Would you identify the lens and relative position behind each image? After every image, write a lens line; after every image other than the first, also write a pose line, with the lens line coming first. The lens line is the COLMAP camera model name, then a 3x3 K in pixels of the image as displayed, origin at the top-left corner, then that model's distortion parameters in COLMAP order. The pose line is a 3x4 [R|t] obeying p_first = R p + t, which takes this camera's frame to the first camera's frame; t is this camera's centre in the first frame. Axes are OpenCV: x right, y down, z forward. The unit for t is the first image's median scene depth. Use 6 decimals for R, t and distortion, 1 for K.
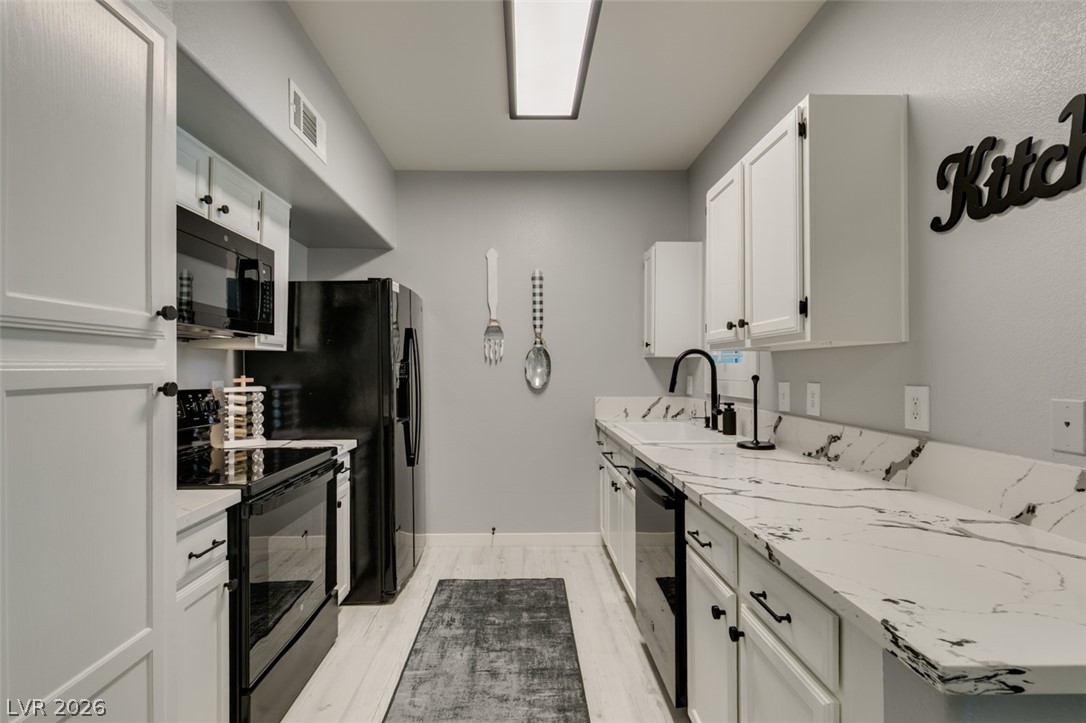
lens RADIAL K [[490.9, 0, 531.0], [0, 490.9, 366.7], [0, 0, 1]] dist [-0.000335, 0.000104]
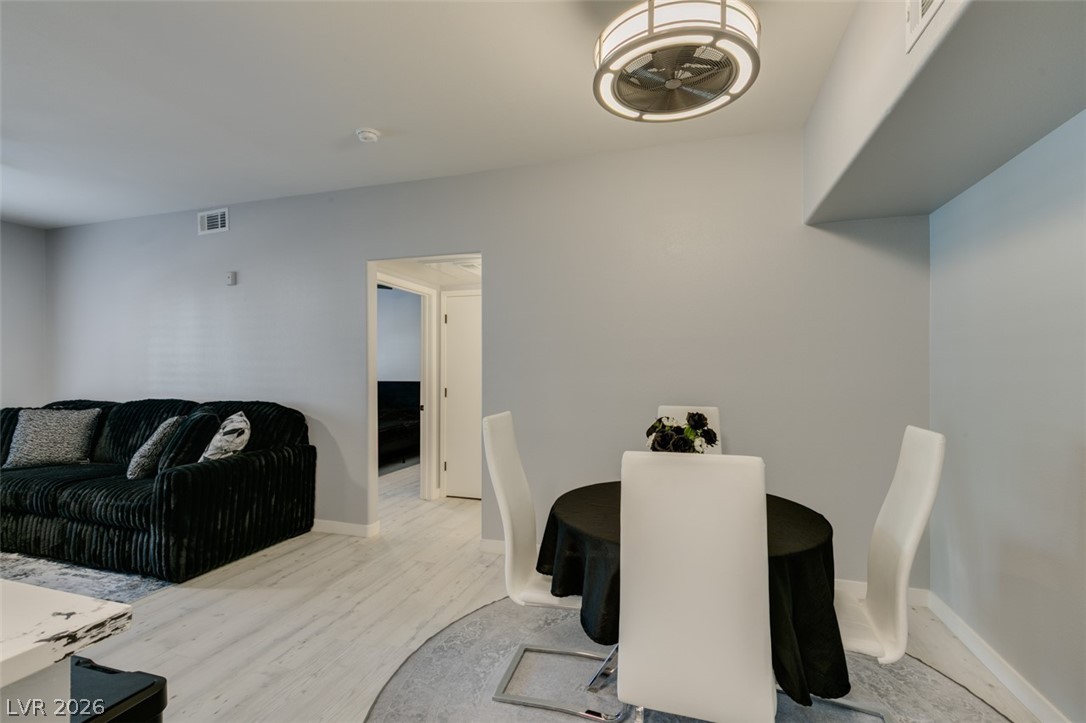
lens RADIAL K [[483.2, 0, 542.7], [0, 483.2, 368.4], [0, 0, 1]] dist [0.000979, -0.000591]
pose [[-0.949274, 0.001442, 0.314447, -0.145689], [-0.000820, 0.999975, -0.007062, -0.000116], [-0.314449, -0.006962, -0.949249, 0.473079]]
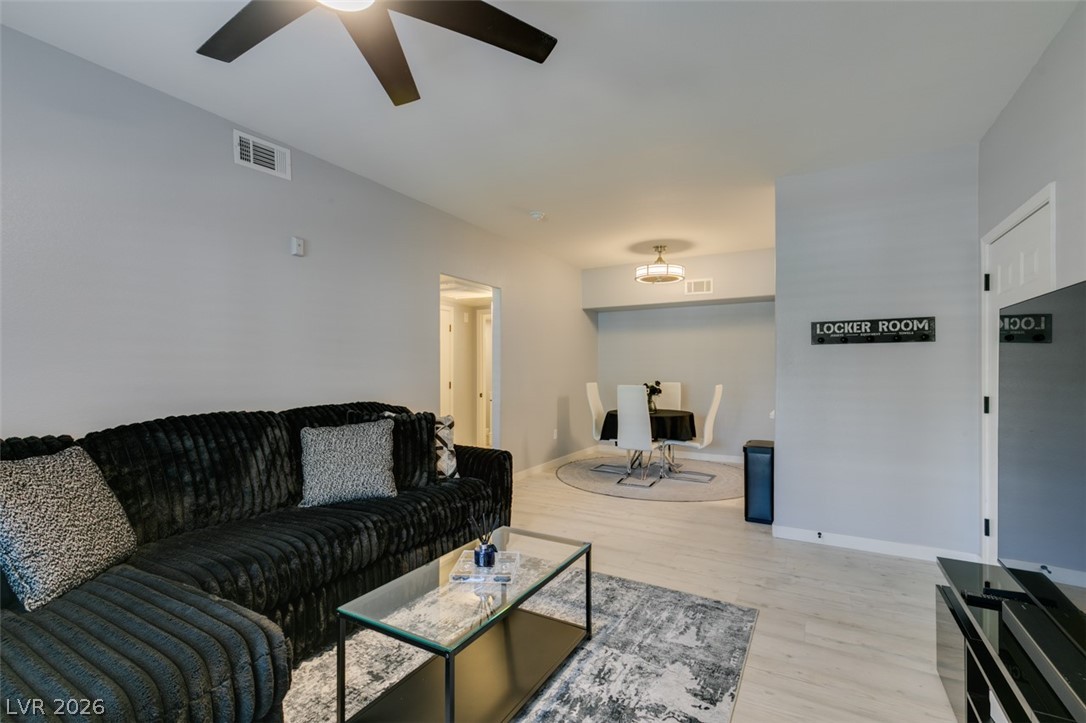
lens RADIAL K [[483.2, 0, 542.7], [0, 483.2, 368.4], [0, 0, 1]] dist [0.000979, -0.000591]
pose [[-0.509558, 0.000313, -0.860436, 2.280564], [0.002506, 0.999996, -0.001121, 0.002194], [0.860433, -0.002727, -0.509557, 0.430849]]
